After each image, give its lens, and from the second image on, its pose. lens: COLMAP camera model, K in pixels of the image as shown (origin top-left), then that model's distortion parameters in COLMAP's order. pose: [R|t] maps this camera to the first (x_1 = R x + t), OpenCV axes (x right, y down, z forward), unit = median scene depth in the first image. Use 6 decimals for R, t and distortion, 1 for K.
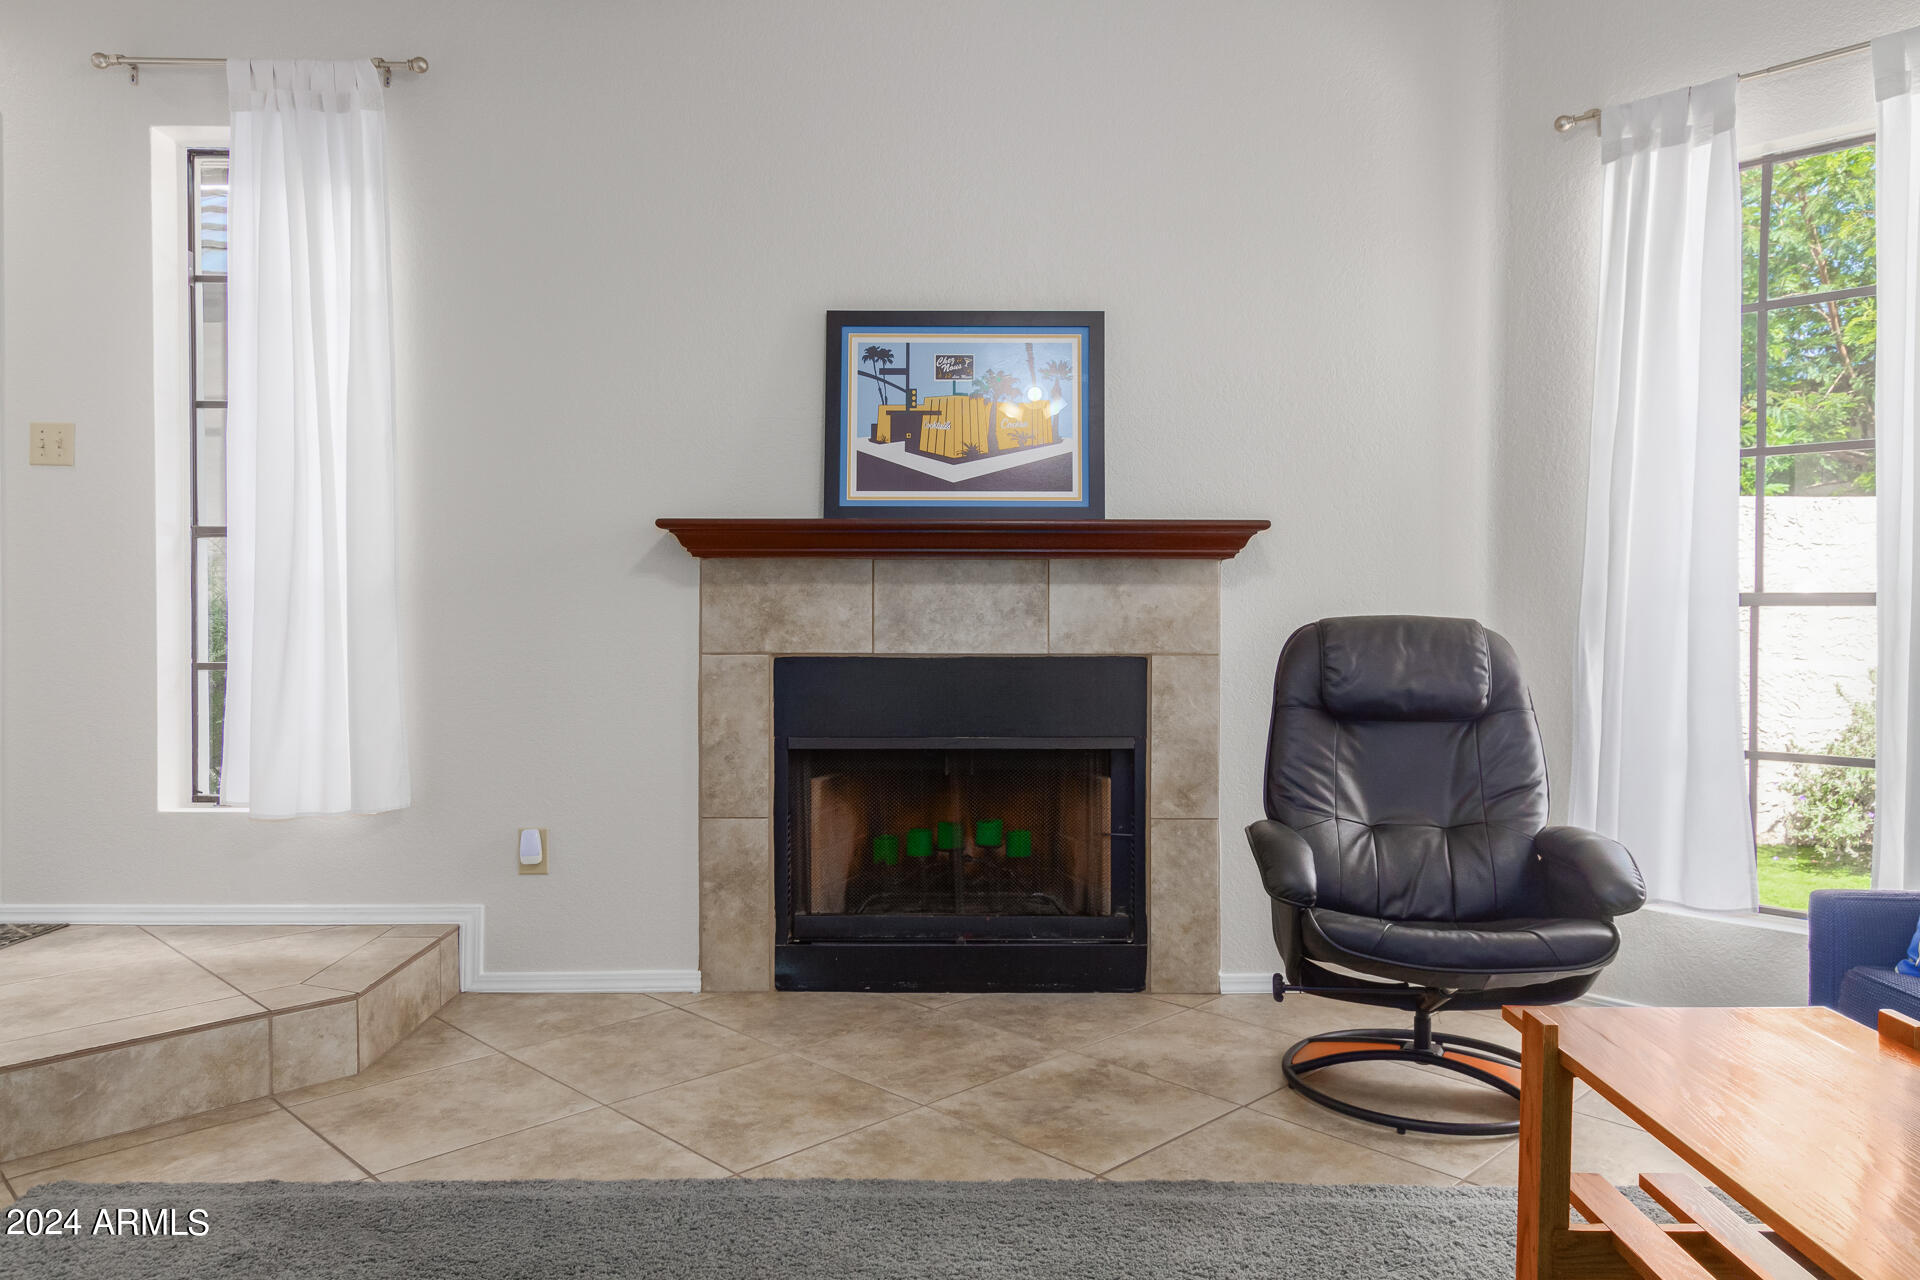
lens RADIAL K [[1312.4, 0, 962.8], [0, 1312.4, 640.2], [0, 0, 1]] dist [-0.006995, -0.000045]
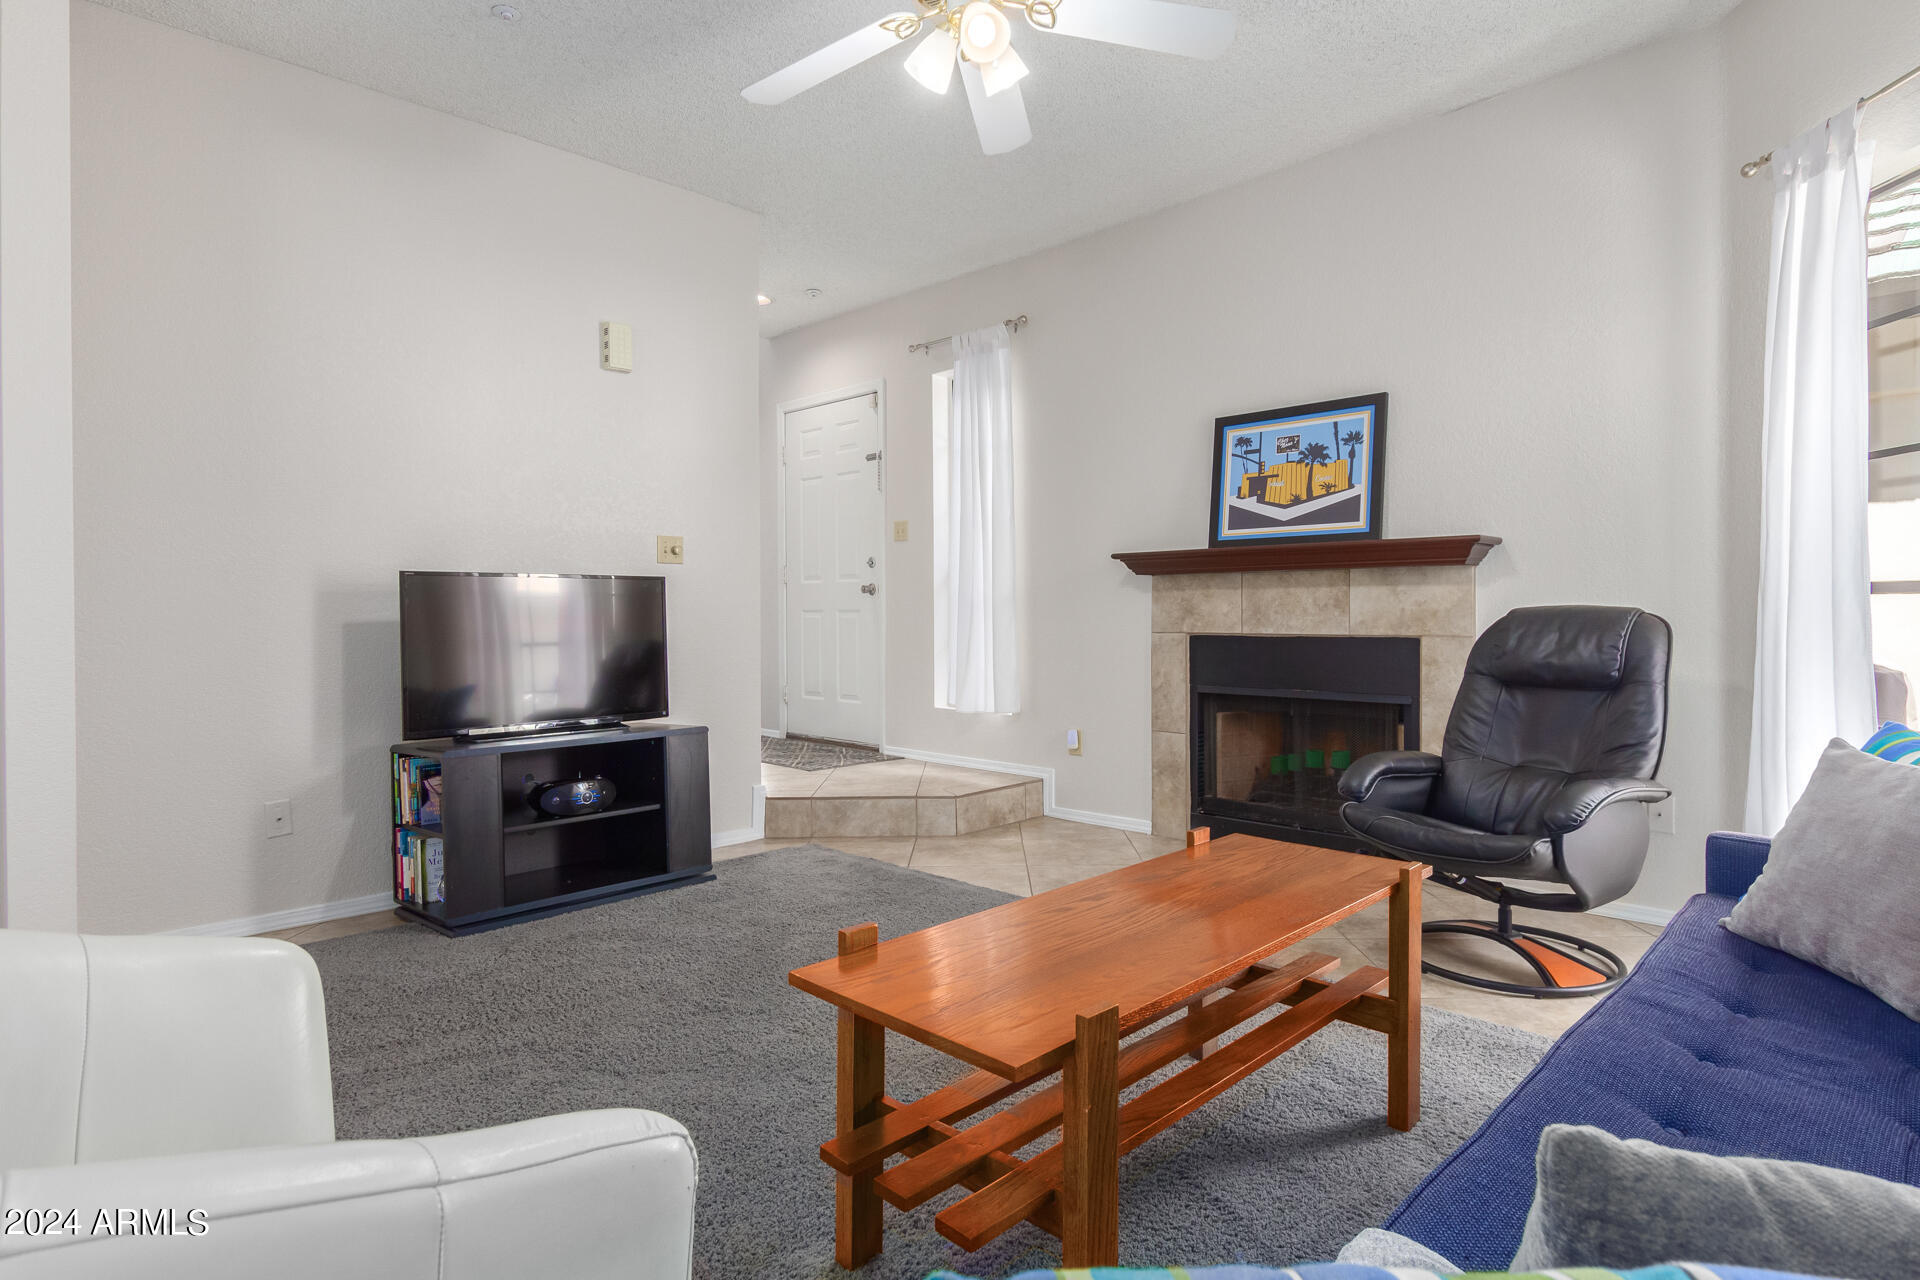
lens RADIAL K [[990.0, 0, 966.0], [0, 990.0, 641.7], [0, 0, 1]] dist [-0.024829, -0.001557]
pose [[0.706287, 0.016982, -0.707721, 0.536238], [-0.015605, 0.999843, 0.008418, 0.015360], [0.707753, 0.005098, 0.706441, -0.062743]]
